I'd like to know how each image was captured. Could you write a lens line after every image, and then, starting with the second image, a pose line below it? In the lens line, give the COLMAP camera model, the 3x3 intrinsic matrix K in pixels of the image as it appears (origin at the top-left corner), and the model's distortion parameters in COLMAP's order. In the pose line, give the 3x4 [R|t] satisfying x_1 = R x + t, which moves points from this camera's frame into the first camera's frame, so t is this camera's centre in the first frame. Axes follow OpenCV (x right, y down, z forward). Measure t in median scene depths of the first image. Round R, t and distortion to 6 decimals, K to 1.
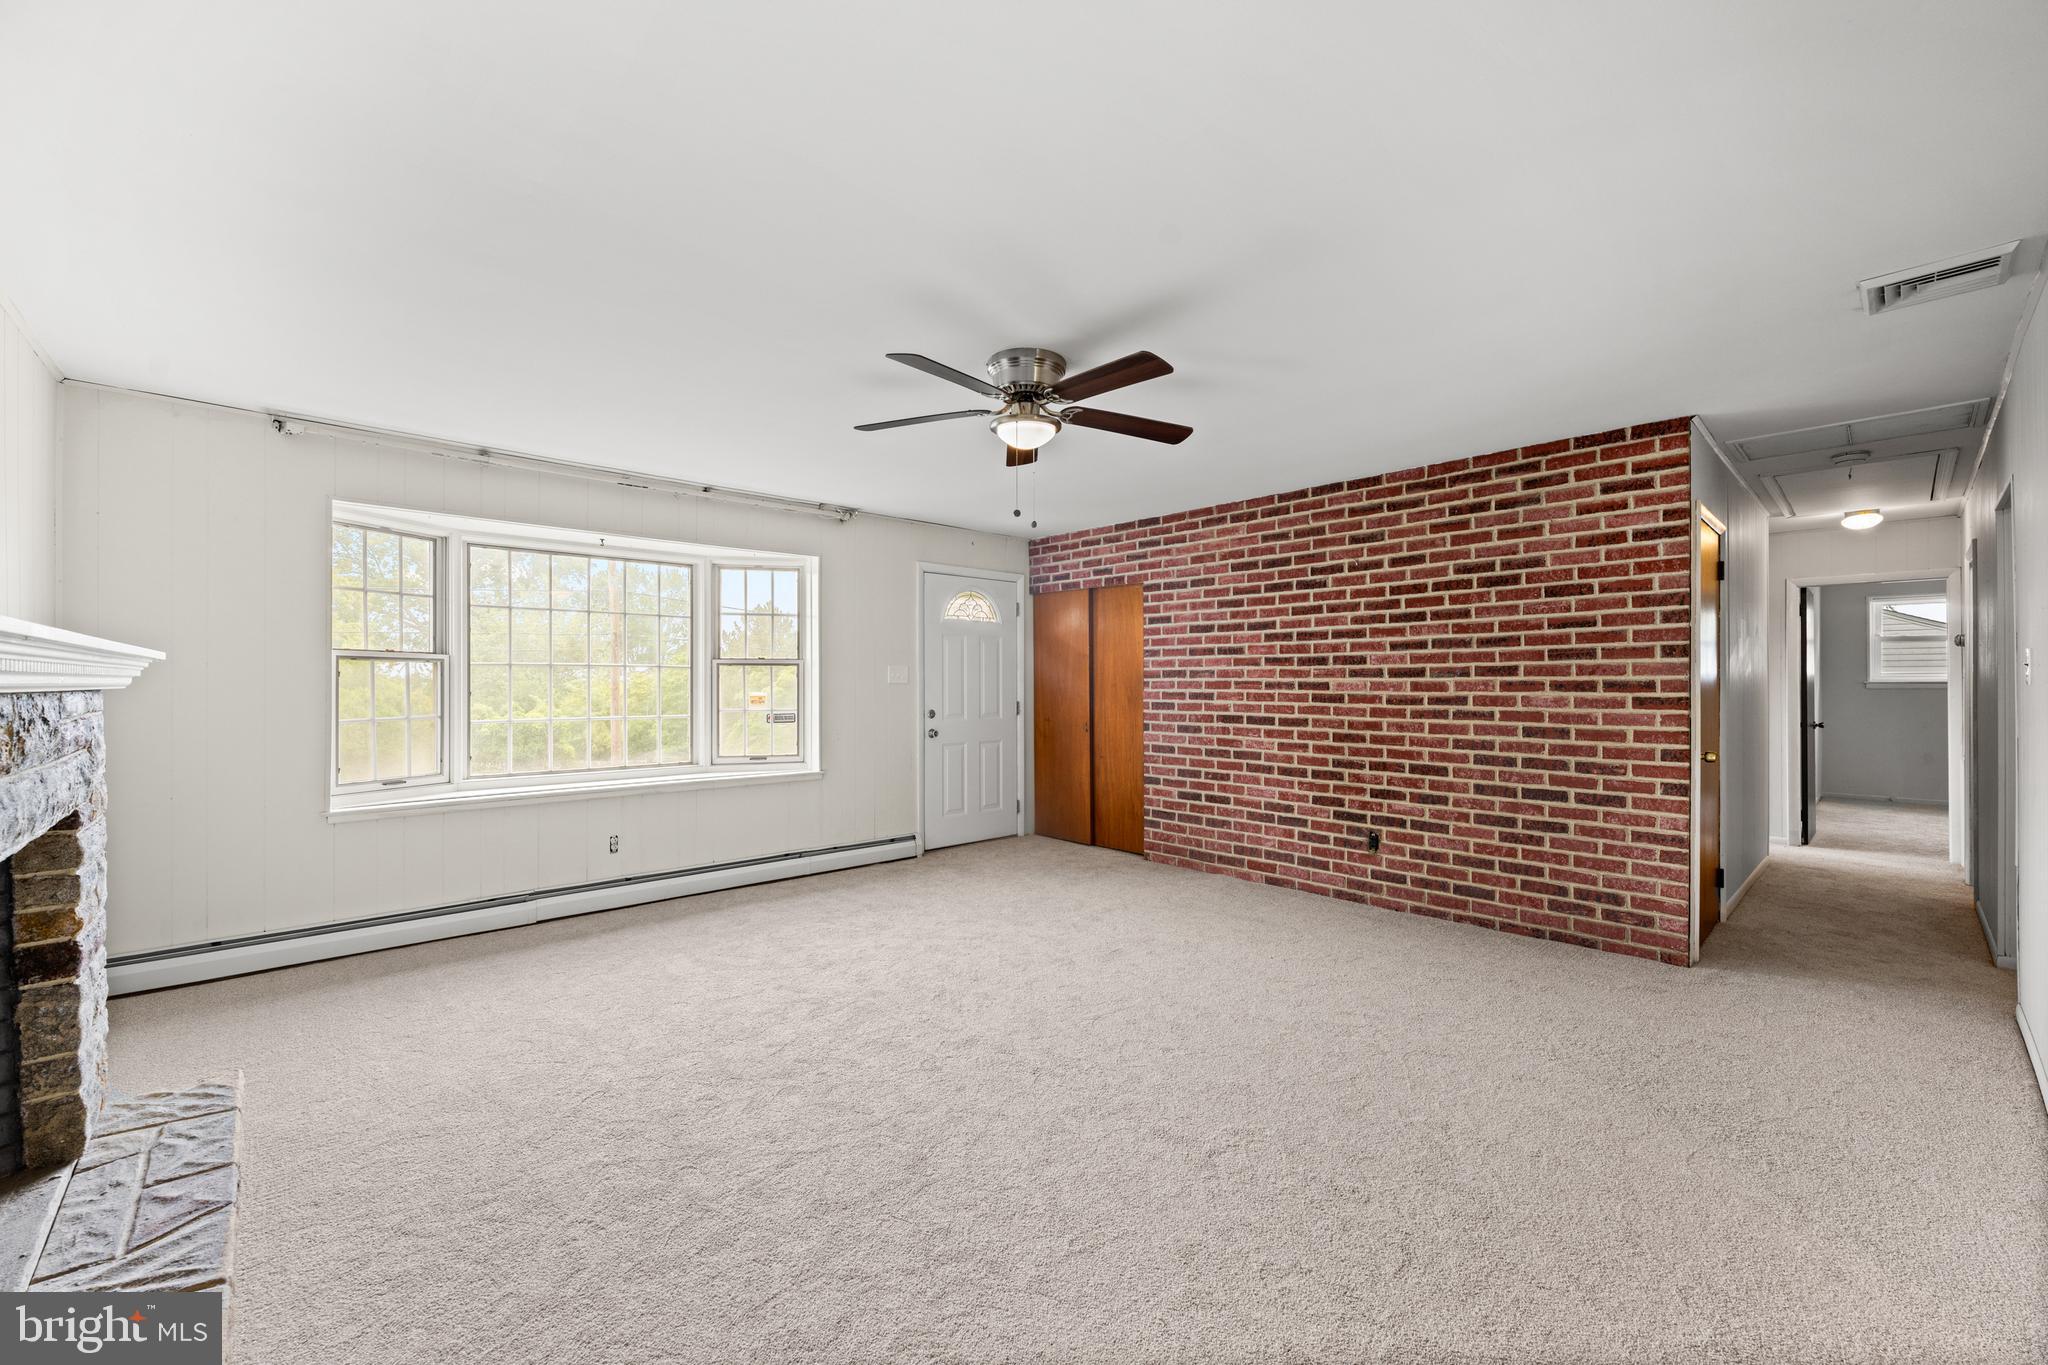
lens RADIAL K [[811.7, 0, 1018.6], [0, 811.7, 682.0], [0, 0, 1]] dist [0.001497, -0.000014]
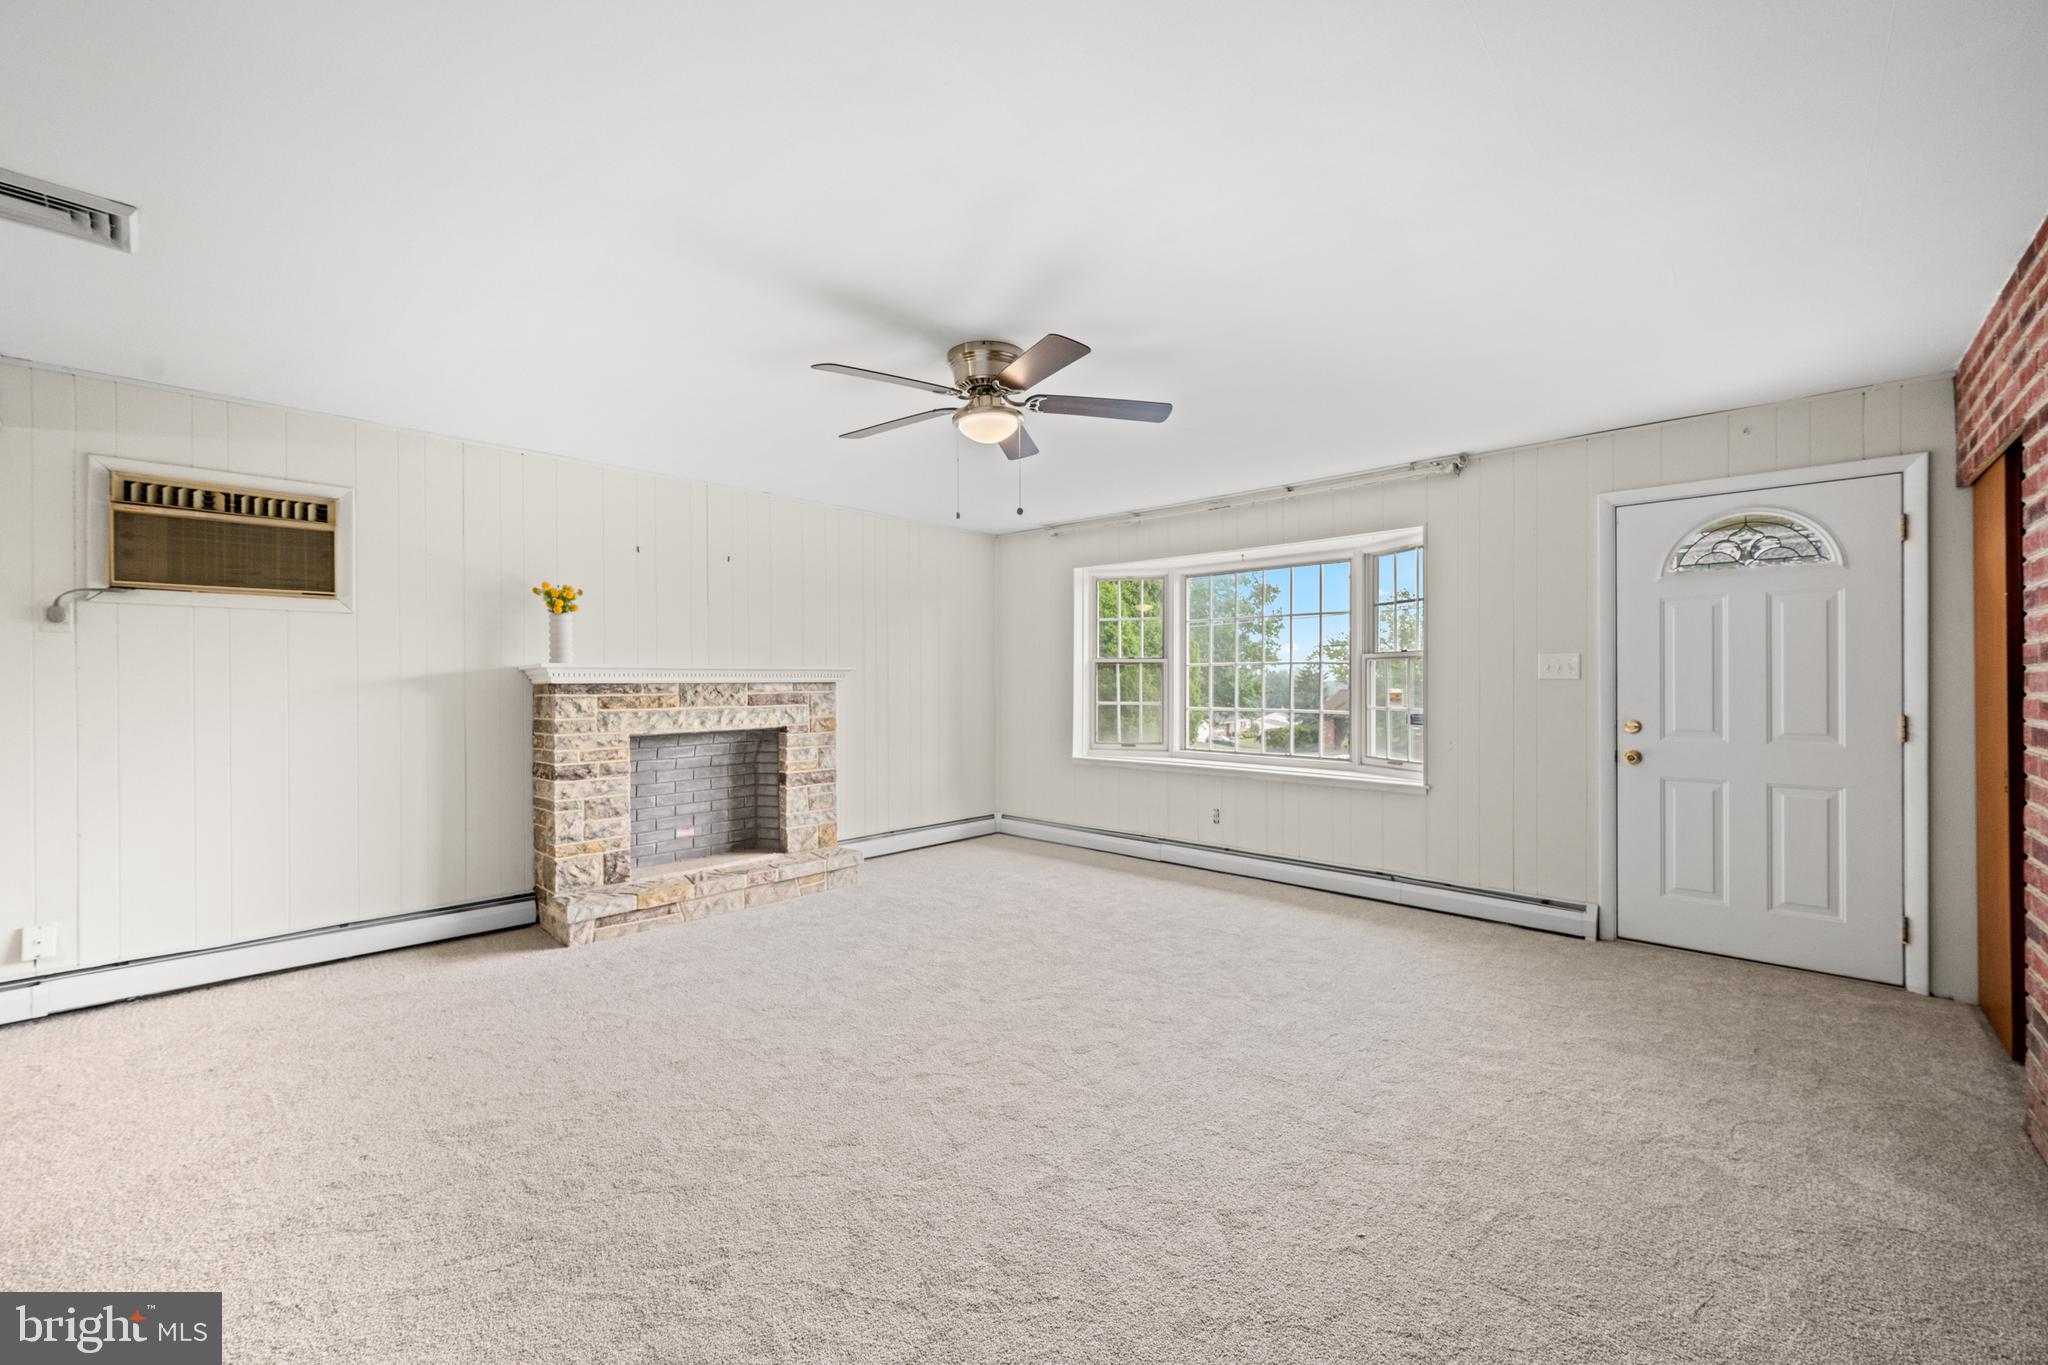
lens RADIAL K [[811.7, 0, 1018.6], [0, 811.7, 682.0], [0, 0, 1]] dist [0.001497, -0.000014]
pose [[0.073716, 0.002417, -0.997276, 0.624084], [0.003377, 0.999991, 0.002673, 0.001283], [0.997274, -0.003565, 0.073707, 0.599731]]
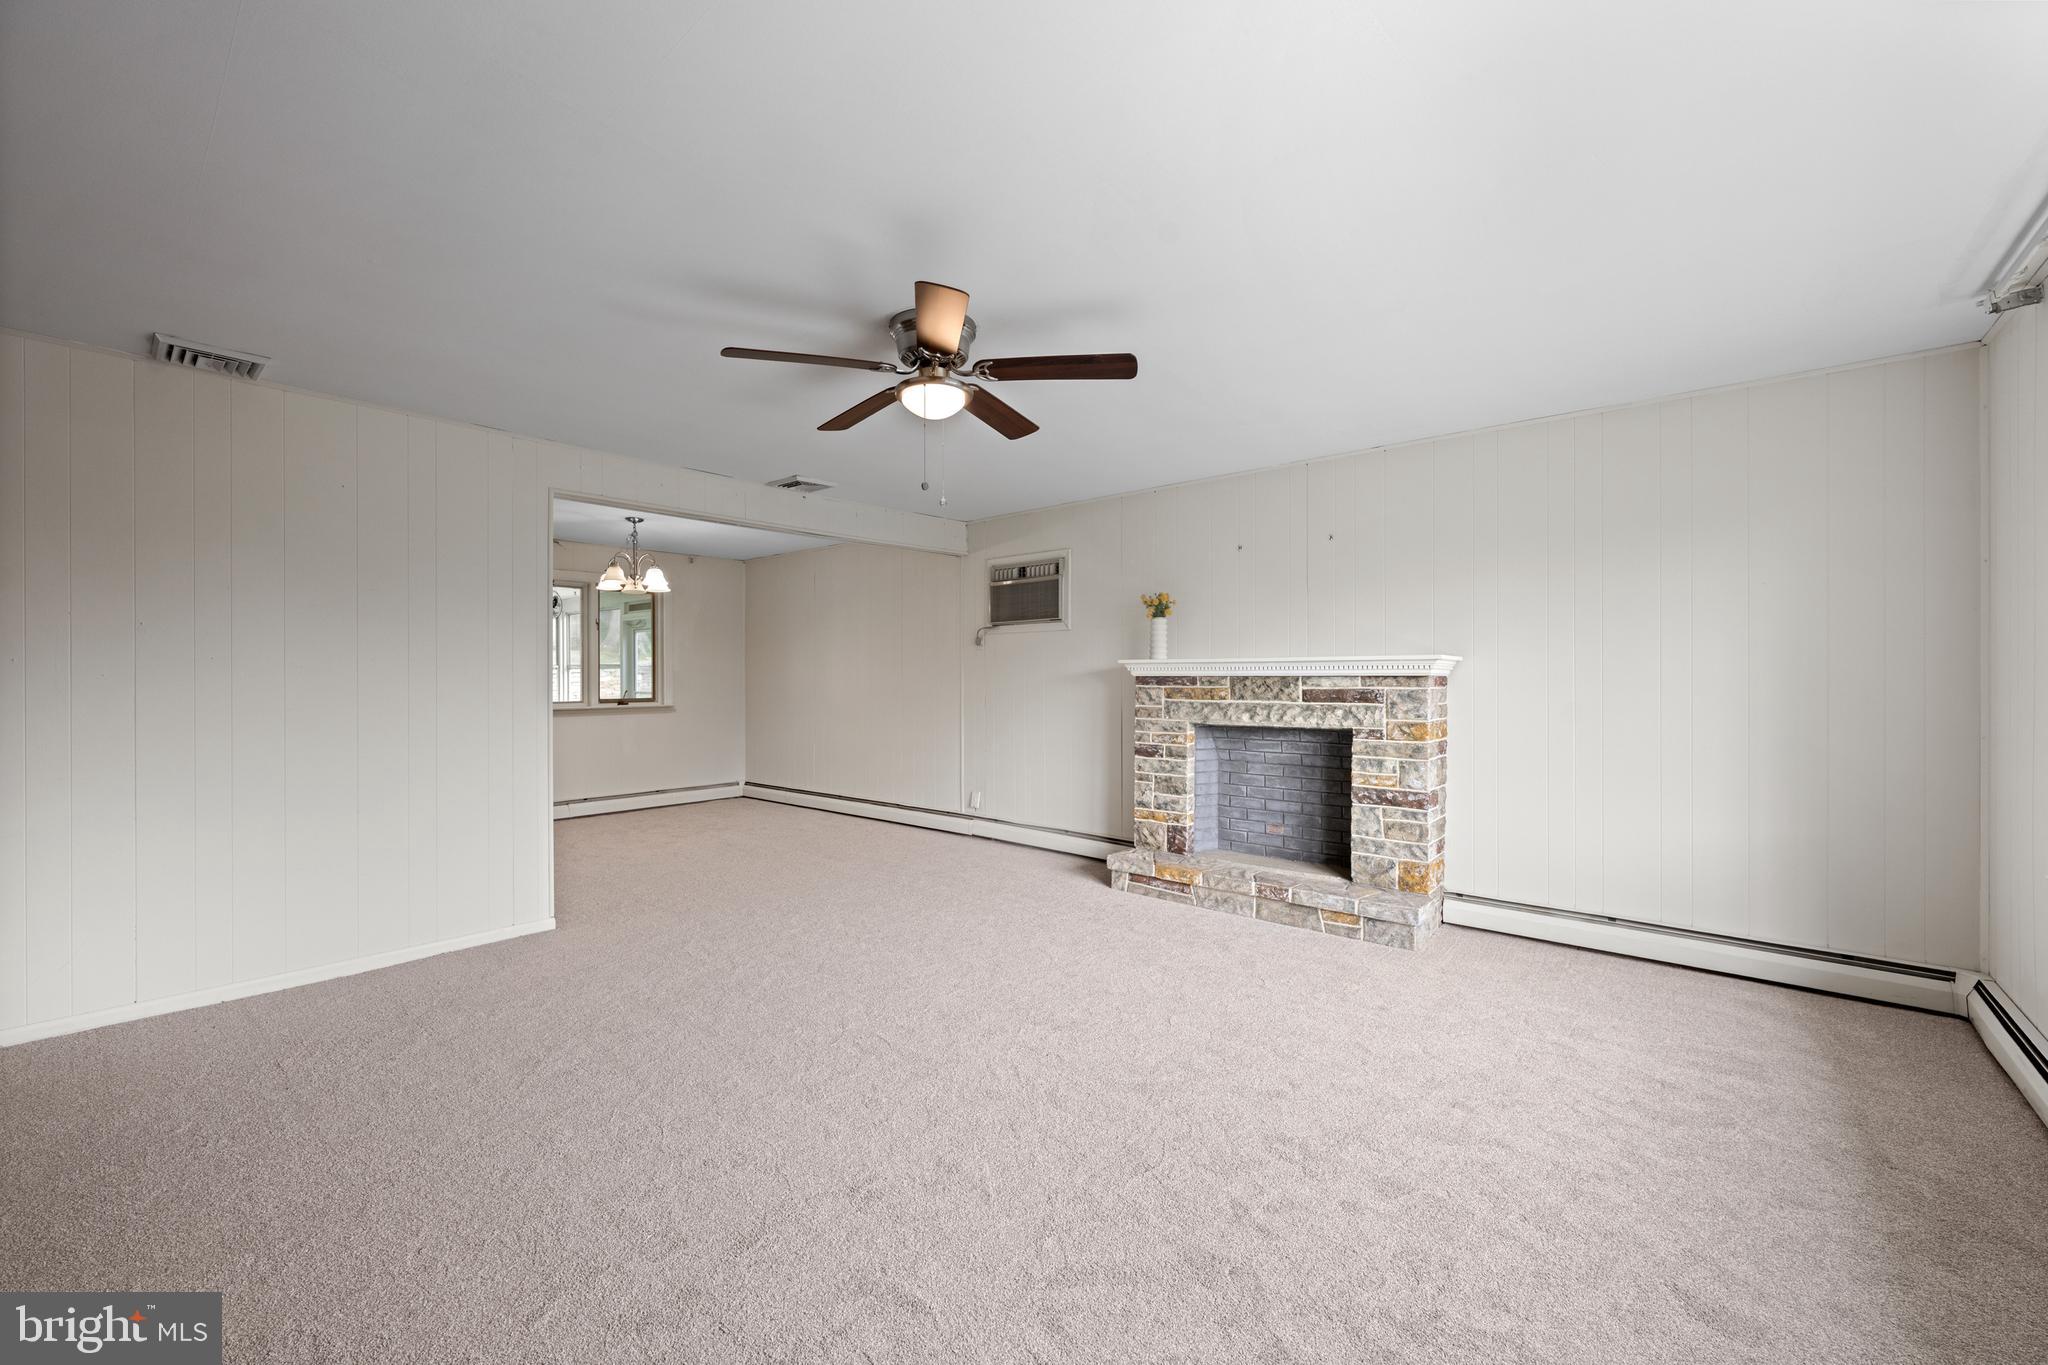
lens RADIAL K [[811.7, 0, 1018.6], [0, 811.7, 682.0], [0, 0, 1]] dist [0.001497, -0.000014]
pose [[-0.993709, 0.004174, -0.111912, 0.012222], [0.003228, 0.999958, 0.008635, 0.001538], [0.111944, 0.008220, -0.993681, 1.195899]]
